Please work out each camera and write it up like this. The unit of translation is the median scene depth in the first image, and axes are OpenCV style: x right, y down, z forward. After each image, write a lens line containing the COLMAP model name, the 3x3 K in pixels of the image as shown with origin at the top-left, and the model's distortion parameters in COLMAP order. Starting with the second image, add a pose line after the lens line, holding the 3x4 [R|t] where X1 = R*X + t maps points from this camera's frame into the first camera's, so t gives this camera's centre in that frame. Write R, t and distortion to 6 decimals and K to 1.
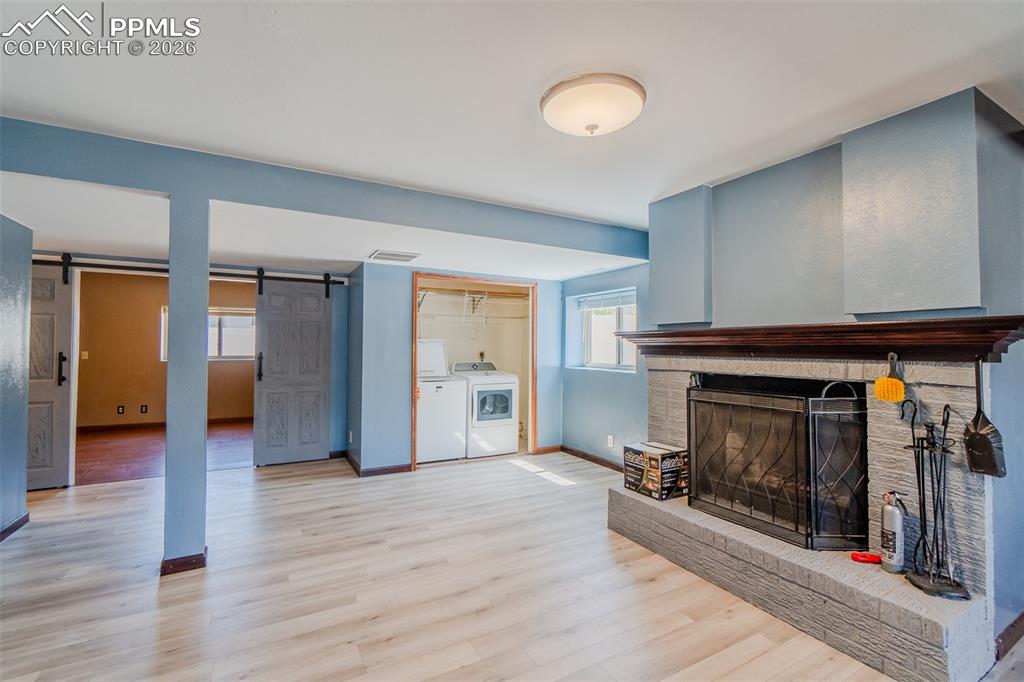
lens RADIAL K [[445.1, 0, 500.8], [0, 445.1, 337.9], [0, 0, 1]] dist [0.000148, -0.000051]
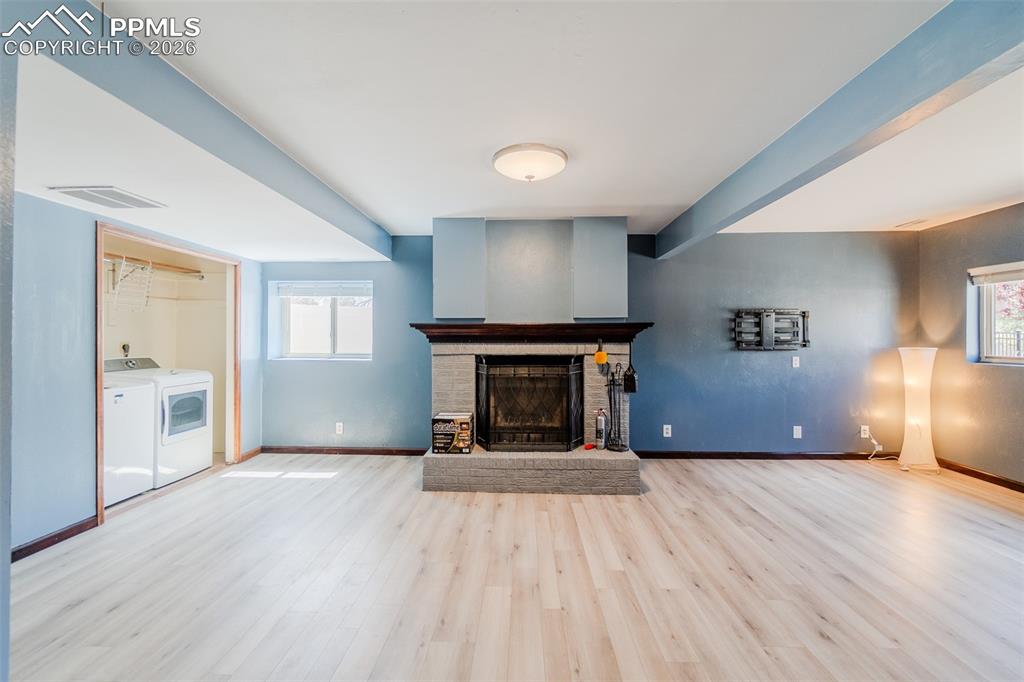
lens RADIAL K [[445.1, 0, 500.8], [0, 445.1, 337.9], [0, 0, 1]] dist [0.000148, -0.000051]
pose [[0.523143, -0.008826, 0.852199, -0.683861], [-0.014492, 0.999710, 0.019250, -0.001833], [-0.852122, -0.022420, 0.522864, 0.233527]]
